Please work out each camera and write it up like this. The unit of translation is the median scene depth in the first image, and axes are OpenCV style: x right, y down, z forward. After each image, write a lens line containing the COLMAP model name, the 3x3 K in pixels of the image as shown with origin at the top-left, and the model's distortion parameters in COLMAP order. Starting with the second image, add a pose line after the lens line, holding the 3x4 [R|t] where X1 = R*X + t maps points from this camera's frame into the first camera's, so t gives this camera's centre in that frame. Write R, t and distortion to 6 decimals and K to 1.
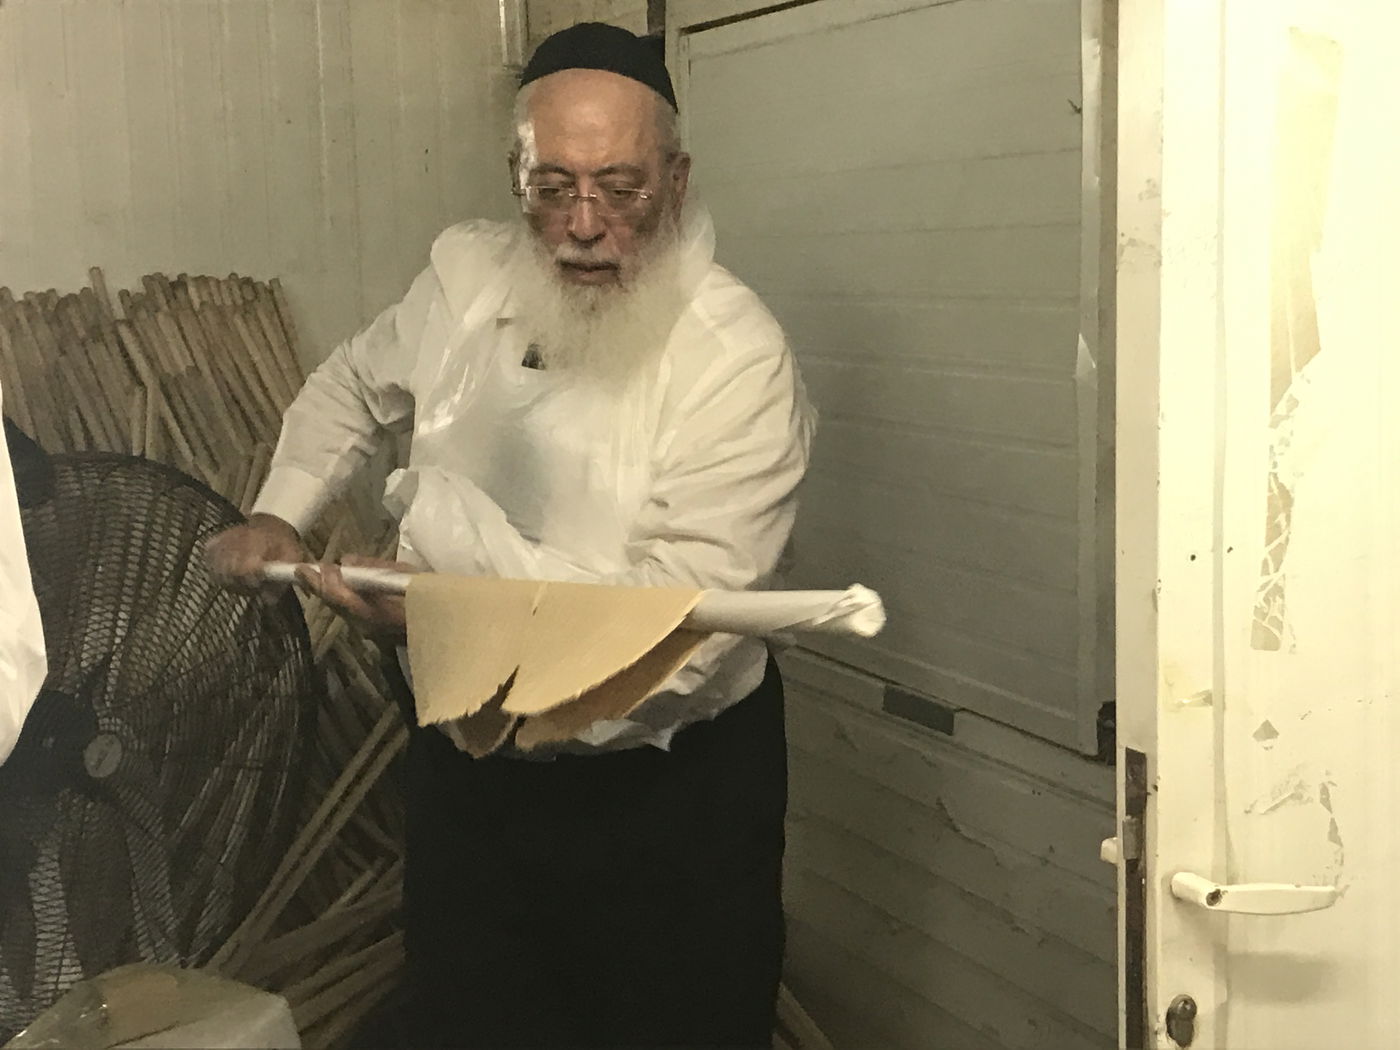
lens RADIAL K [[2688.4, 0, 699.5], [0, 2688.4, 524.0], [0, 0, 1]] dist [0.024790, 0.000000]
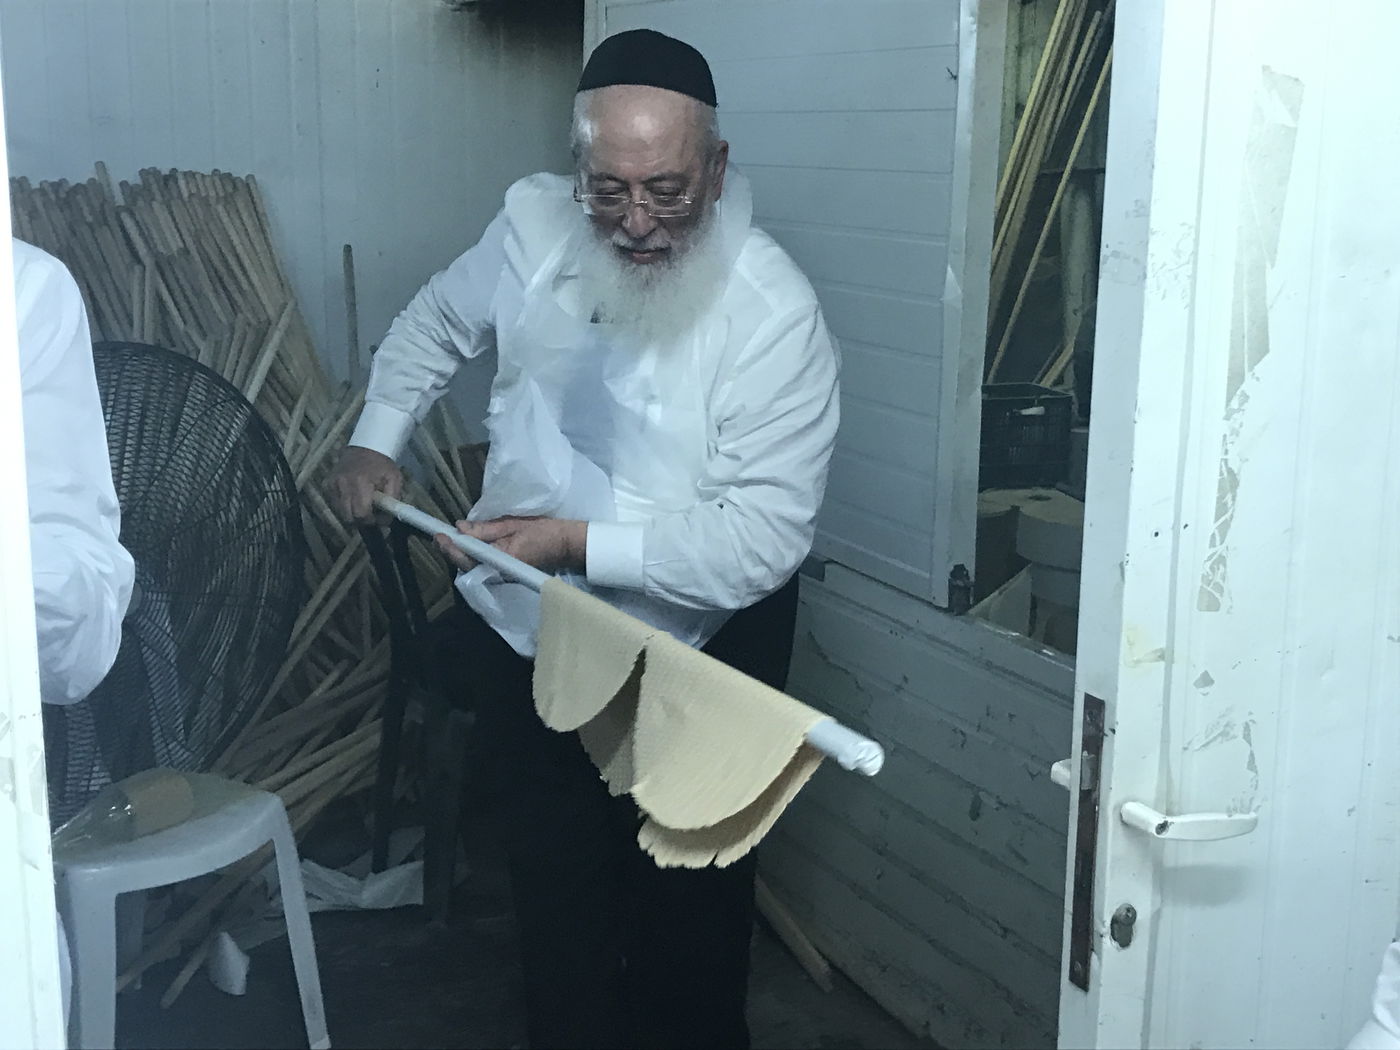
lens RADIAL K [[2006.6, 0, 701.3], [0, 2006.6, 525.2], [0, 0, 1]] dist [0.009833, 0.000000]
pose [[0.995711, 0.015740, 0.091170, -0.084549], [-0.024893, 0.994662, 0.100143, -0.070210], [-0.089107, -0.101983, 0.990787, 0.170112]]
